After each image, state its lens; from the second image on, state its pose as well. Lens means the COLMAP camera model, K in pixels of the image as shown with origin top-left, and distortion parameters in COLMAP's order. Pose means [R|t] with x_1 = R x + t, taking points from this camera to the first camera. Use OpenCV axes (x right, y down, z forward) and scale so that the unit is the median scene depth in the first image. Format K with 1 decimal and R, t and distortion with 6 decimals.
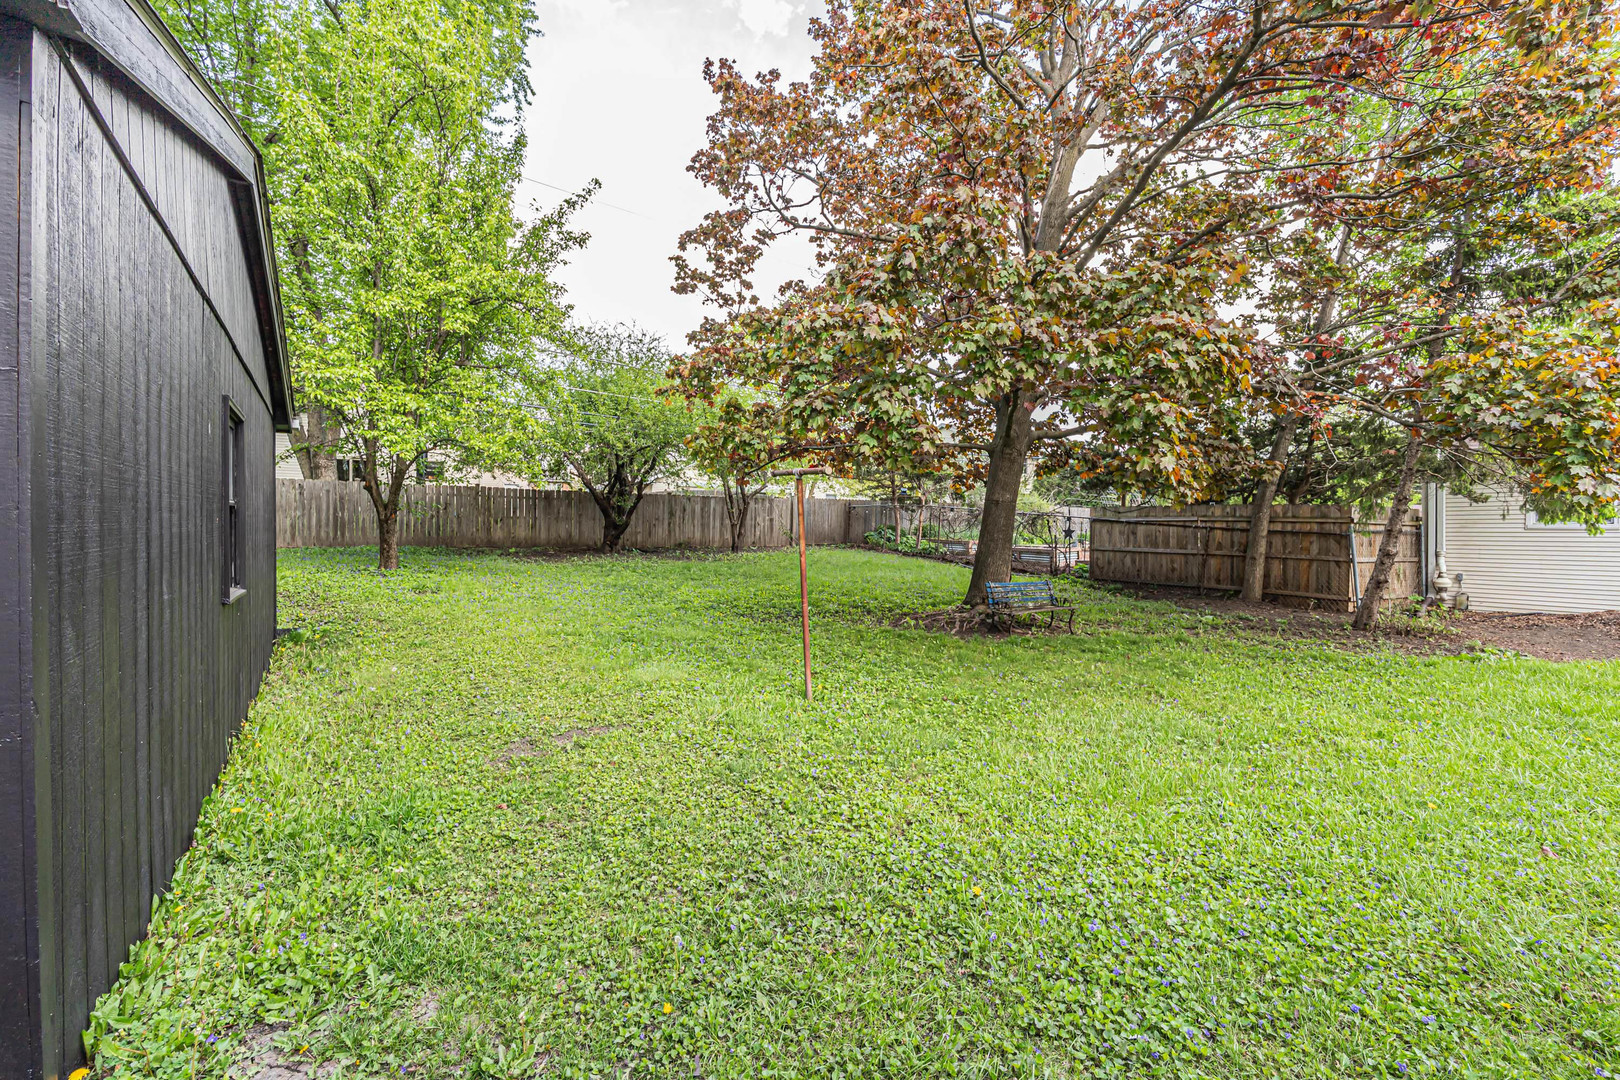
lens RADIAL K [[707.4, 0, 805.5], [0, 707.4, 546.9], [0, 0, 1]] dist [-0.000228, 0.000489]
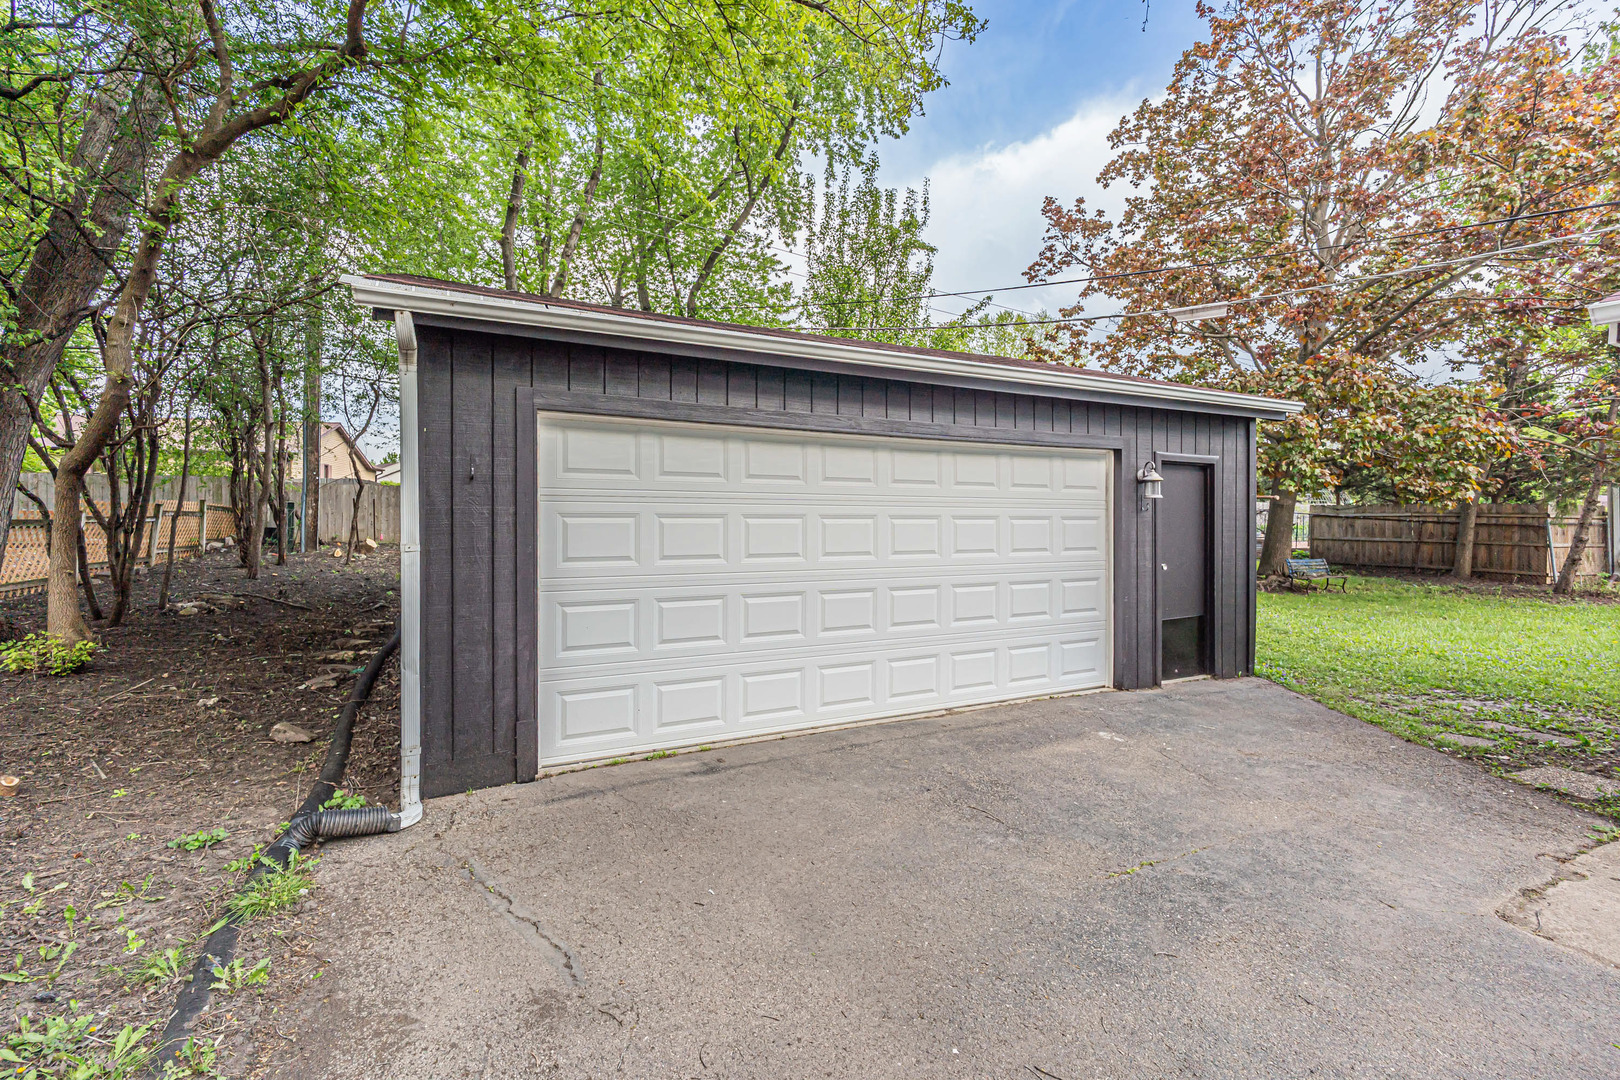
lens RADIAL K [[707.4, 0, 814.3], [0, 707.4, 532.7], [0, 0, 1]] dist [-0.000228, 0.000489]
pose [[0.992082, -0.005298, -0.125482, -0.441532], [0.004162, 0.999948, -0.009312, 0.001296], [0.125525, 0.008716, 0.992052, -0.505852]]
